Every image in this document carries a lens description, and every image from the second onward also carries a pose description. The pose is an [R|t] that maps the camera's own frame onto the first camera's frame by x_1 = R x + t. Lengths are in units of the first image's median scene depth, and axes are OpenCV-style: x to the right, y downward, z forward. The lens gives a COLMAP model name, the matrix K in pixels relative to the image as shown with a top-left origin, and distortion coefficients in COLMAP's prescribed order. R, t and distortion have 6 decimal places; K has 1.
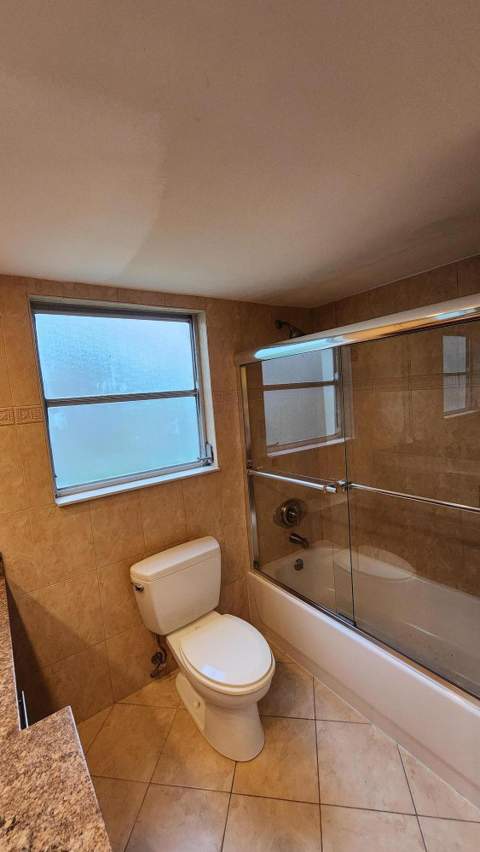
lens RADIAL K [[336.6, 0, 240.0], [0, 336.6, 426.0], [0, 0, 1]] dist [0.001230, -0.000077]
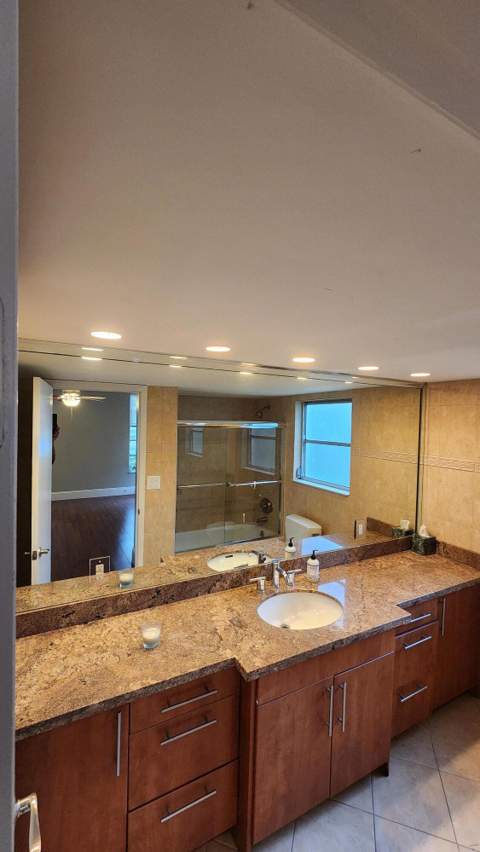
lens RADIAL K [[336.6, 0, 240.0], [0, 336.6, 426.0], [0, 0, 1]] dist [0.001230, -0.000077]
pose [[-0.169851, 0.094157, -0.980961, 2.604670], [-0.097860, 0.988893, 0.111863, -0.432685], [0.980599, 0.114997, -0.158750, 0.913135]]
